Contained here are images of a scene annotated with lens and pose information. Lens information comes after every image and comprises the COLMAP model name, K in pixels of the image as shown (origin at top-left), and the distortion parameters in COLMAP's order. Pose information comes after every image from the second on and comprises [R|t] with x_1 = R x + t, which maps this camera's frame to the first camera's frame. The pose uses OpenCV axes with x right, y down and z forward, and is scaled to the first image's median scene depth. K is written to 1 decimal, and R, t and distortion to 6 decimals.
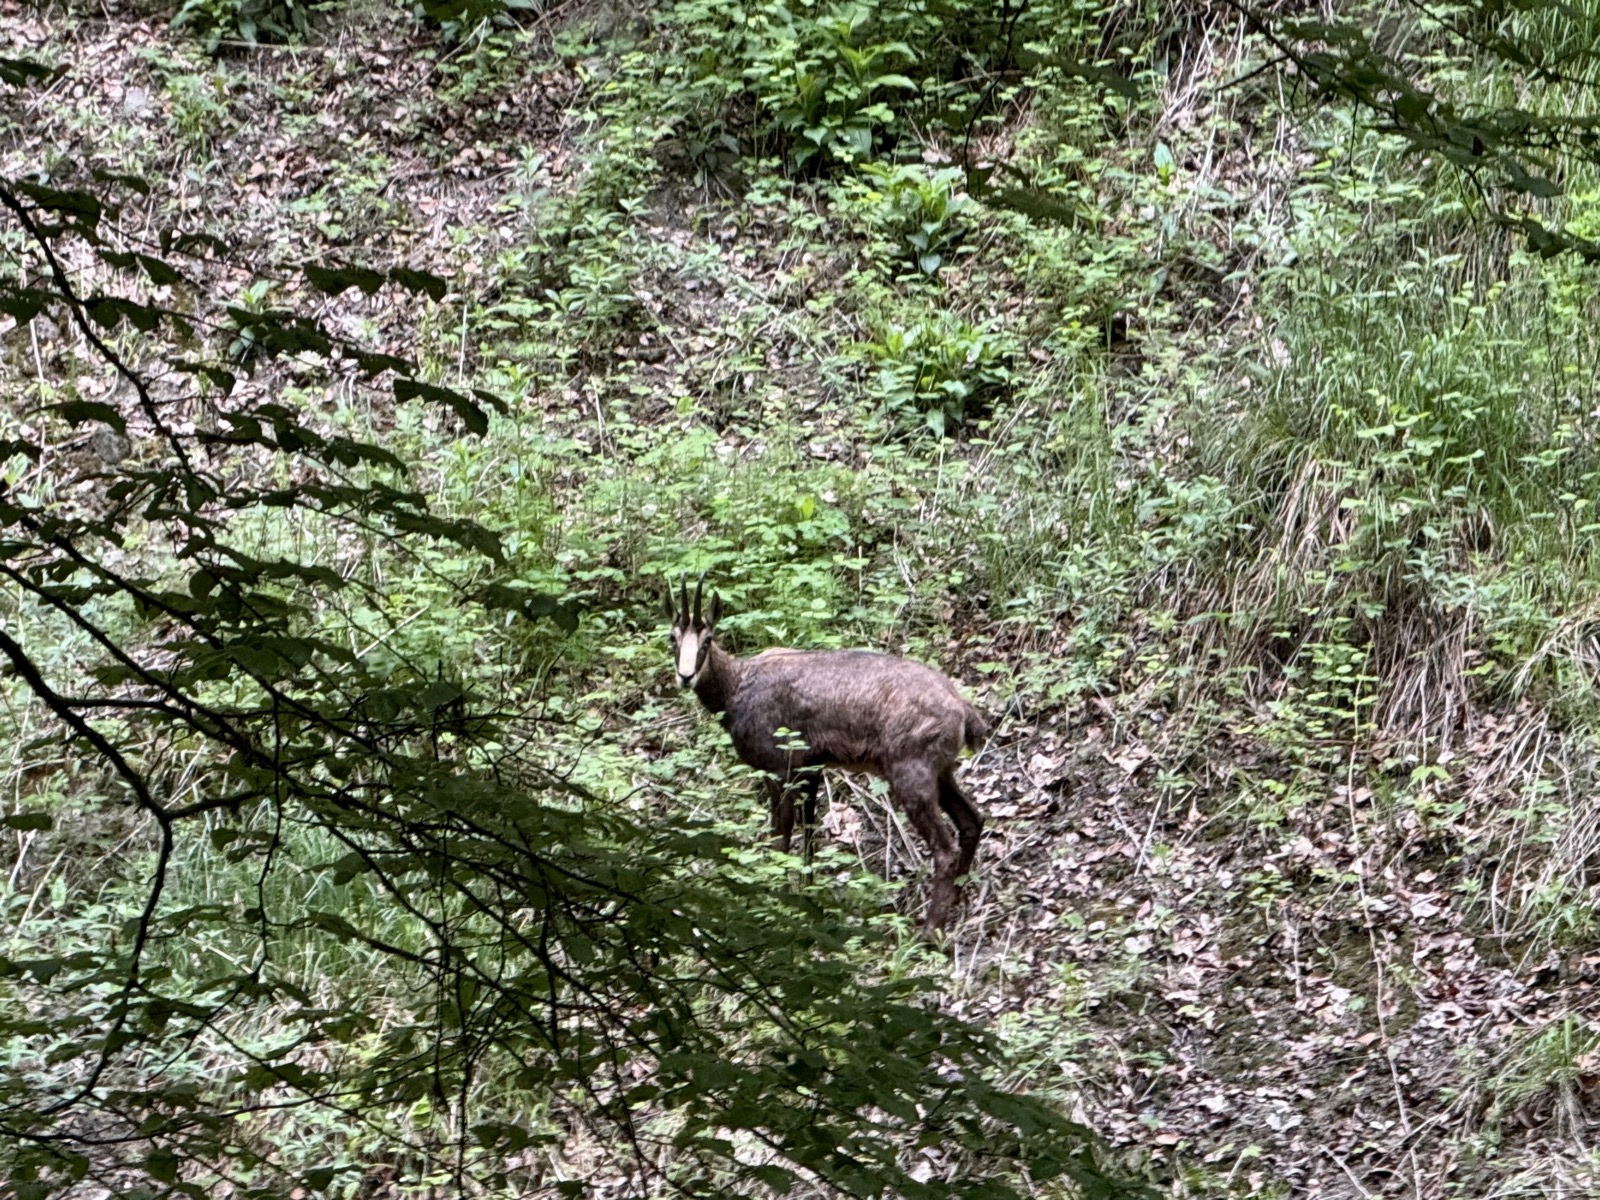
lens RADIAL K [[8597.4, 0, 800.0], [0, 8597.4, 600.0], [0, 0, 1]] dist [0.370936, 0.000000]
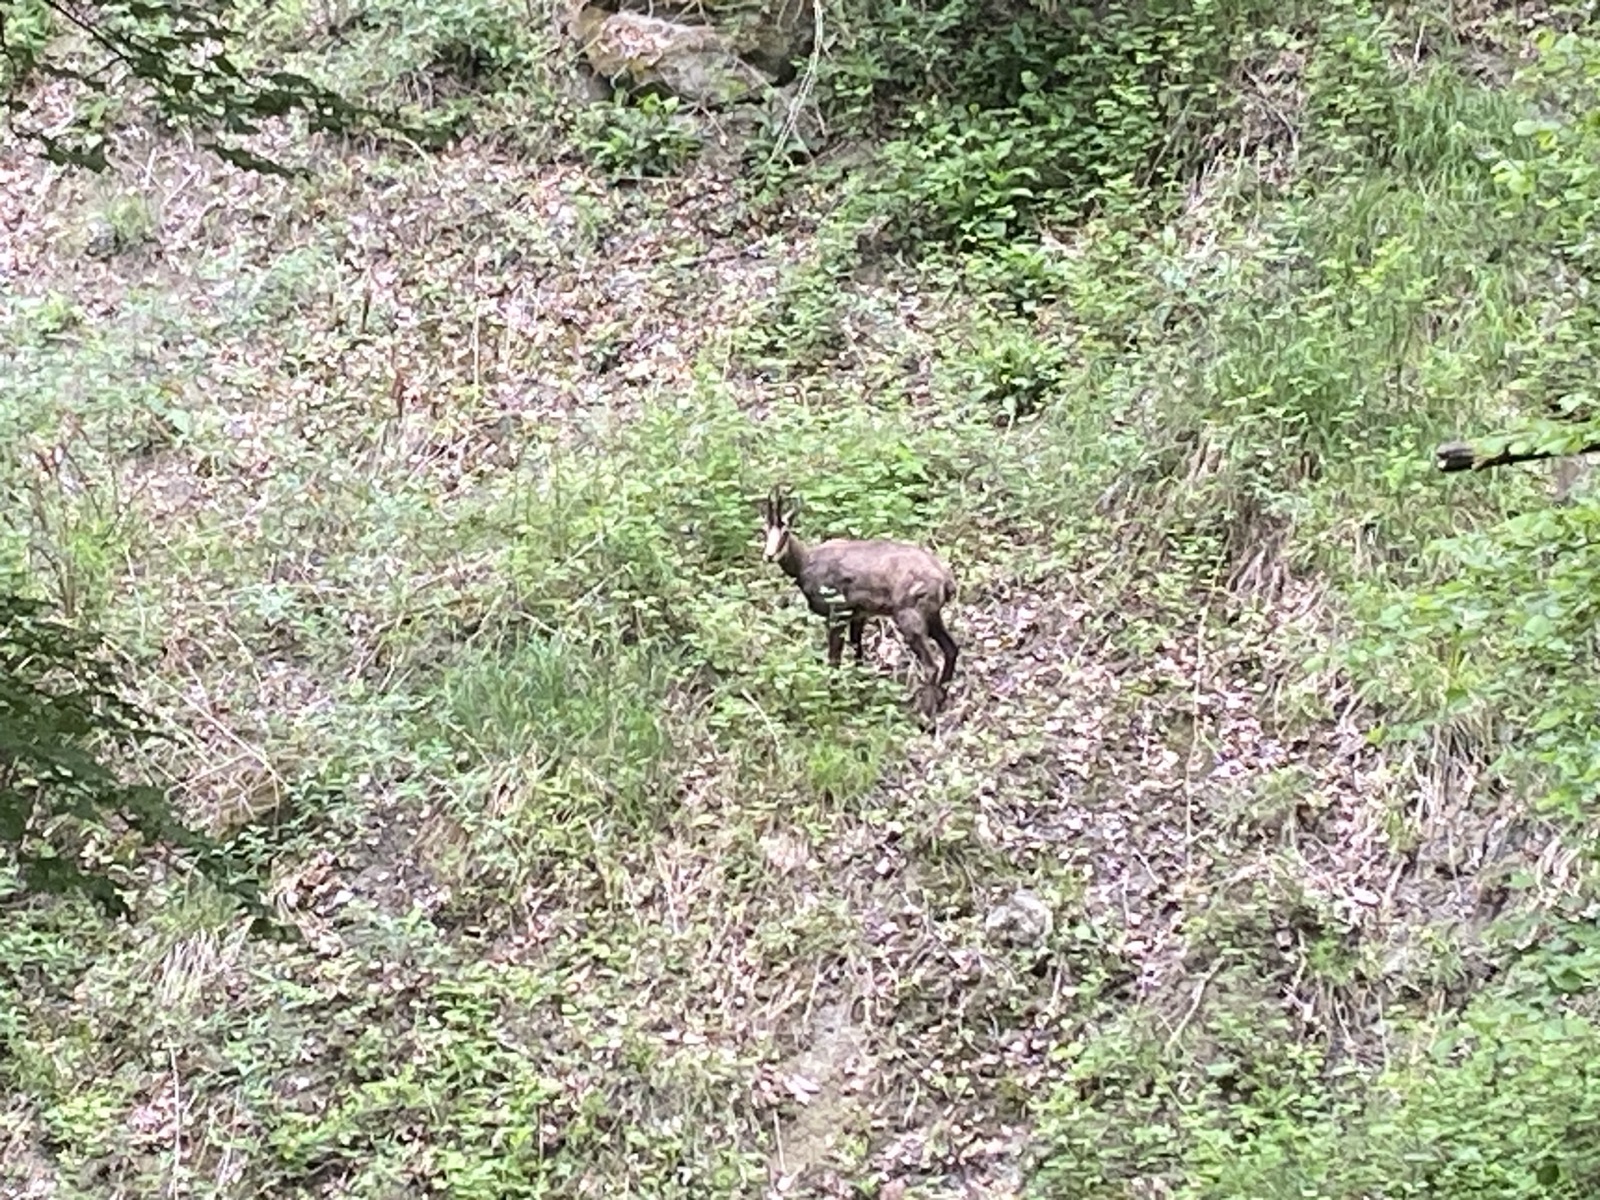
lens RADIAL K [[5624.3, 0, 800.1], [0, 5624.3, 599.8], [0, 0, 1]] dist [0.002207, 0.000000]
pose [[0.980559, -0.002028, -0.196216, 0.192216], [0.000342, 0.999963, -0.008629, 0.025516], [0.196226, 0.008394, 0.980523, -0.013933]]
